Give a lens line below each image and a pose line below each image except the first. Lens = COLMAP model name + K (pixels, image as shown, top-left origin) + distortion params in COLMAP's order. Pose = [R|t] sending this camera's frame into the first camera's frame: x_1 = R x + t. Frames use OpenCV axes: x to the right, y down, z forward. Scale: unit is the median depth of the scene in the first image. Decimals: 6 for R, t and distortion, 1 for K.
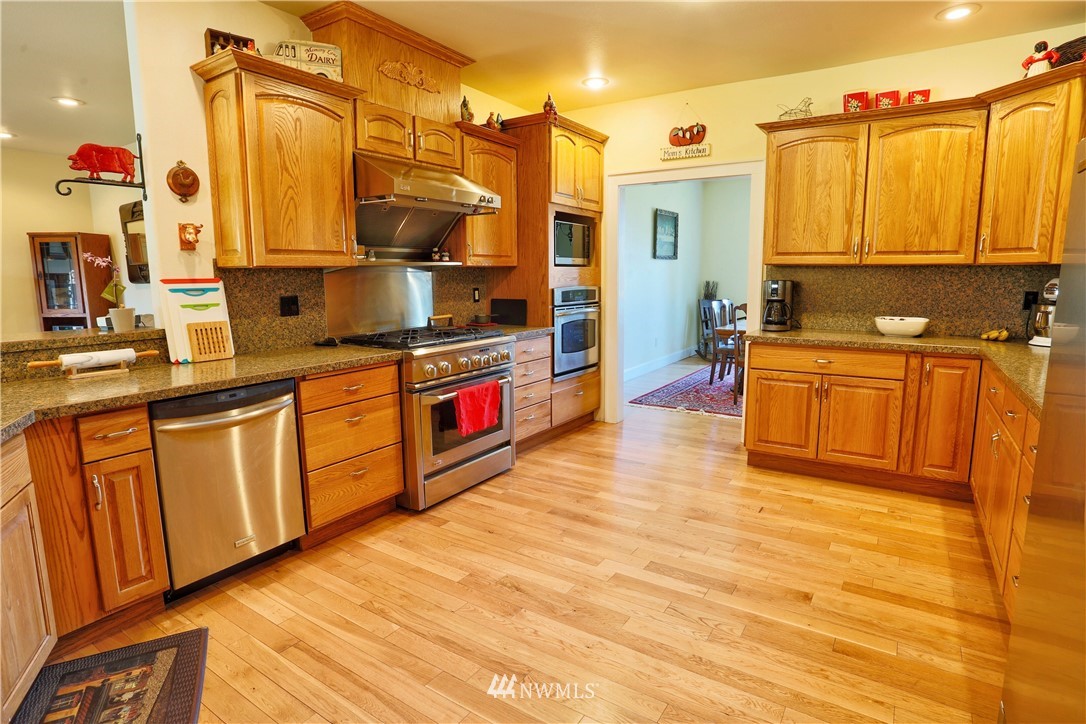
lens RADIAL K [[564.7, 0, 537.3], [0, 564.7, 355.5], [0, 0, 1]] dist [-0.068385, 0.027542]
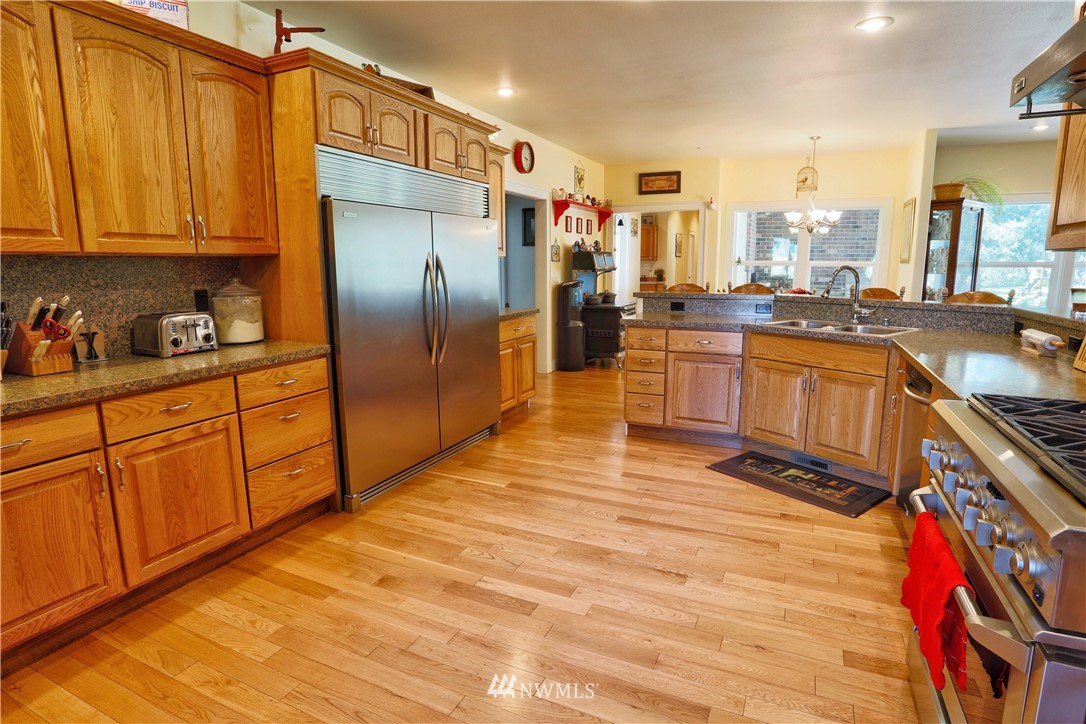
lens RADIAL K [[564.7, 0, 548.2], [0, 564.7, 354.1], [0, 0, 1]] dist [-0.068385, 0.027542]
pose [[-0.986842, 0.035089, -0.157831, 0.286356], [-0.013527, 0.954828, 0.296852, -0.235893], [0.161118, 0.295081, -0.941790, 1.627381]]
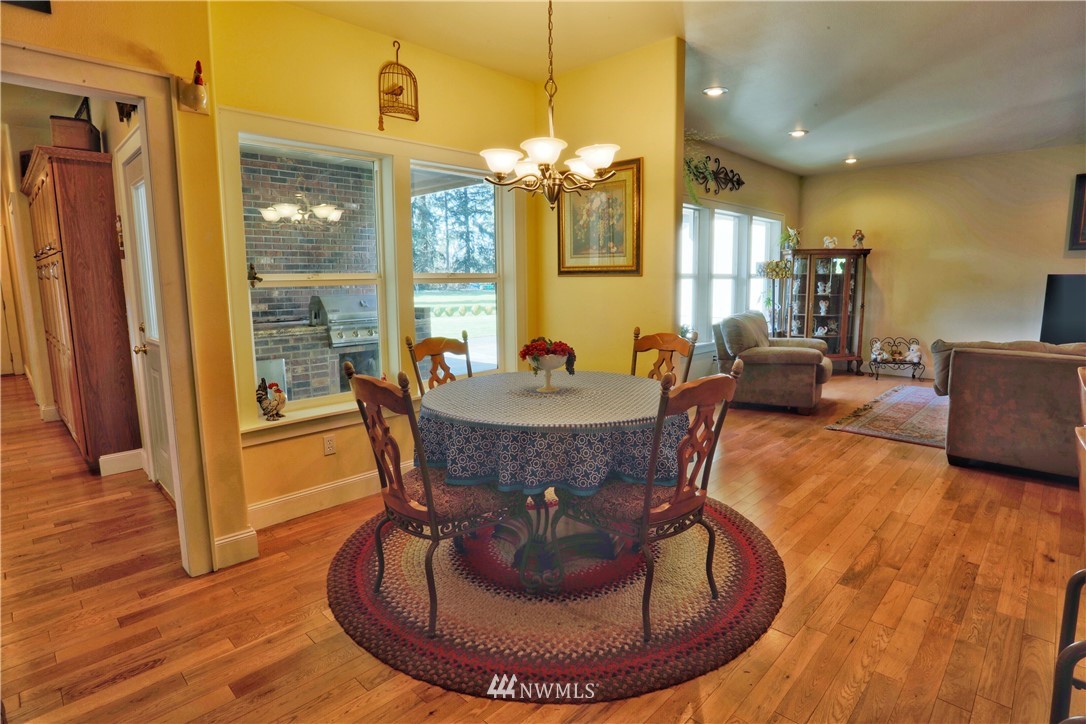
lens RADIAL K [[564.7, 0, 547.4], [0, 564.7, 358.4], [0, 0, 1]] dist [-0.068385, 0.027542]
pose [[-0.177167, 0.148431, -0.972923, -0.247929], [-0.132049, 0.976038, 0.172952, 0.067601], [0.975282, 0.159115, -0.153322, -0.484253]]
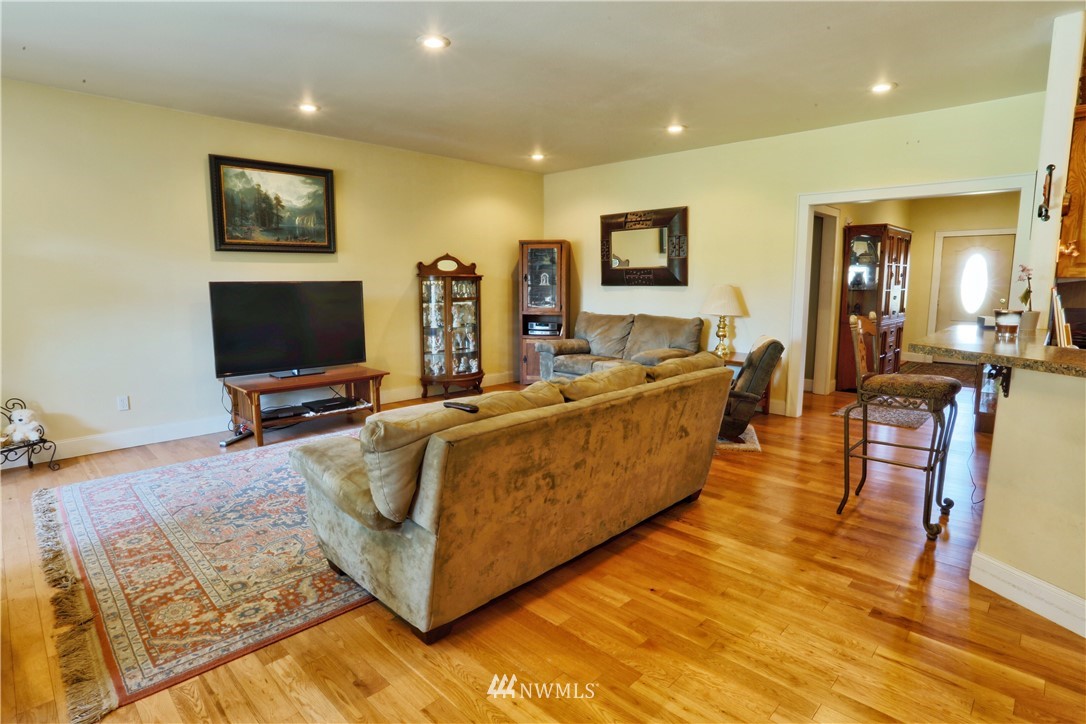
lens RADIAL K [[564.7, 0, 544.1], [0, 564.7, 357.2], [0, 0, 1]] dist [-0.068385, 0.027542]
pose [[0.982918, 0.029172, -0.181718, -1.559707], [-0.030085, 0.999545, -0.002269, 0.048171], [0.181569, 0.007697, 0.983348, -0.348265]]
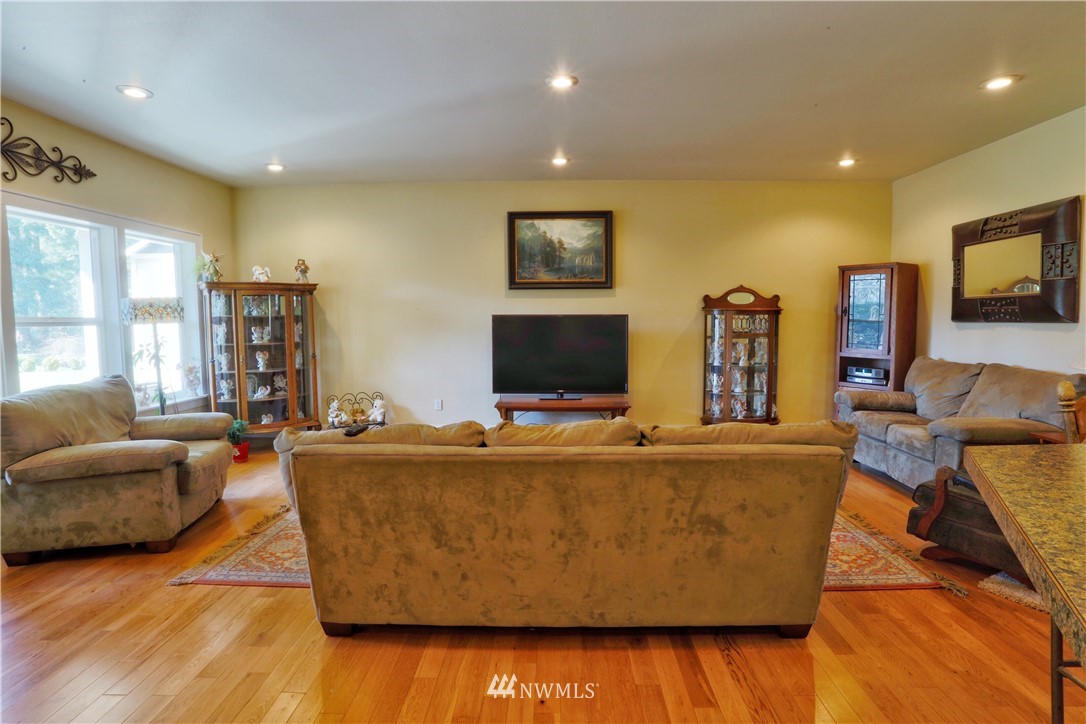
lens RADIAL K [[564.7, 0, 546.3], [0, 564.7, 359.0], [0, 0, 1]] dist [-0.068385, 0.027542]
pose [[0.540739, 0.067426, -0.838484, -0.947300], [-0.117390, 0.993077, 0.004153, -0.024555], [0.832959, 0.096184, 0.544911, 0.169905]]
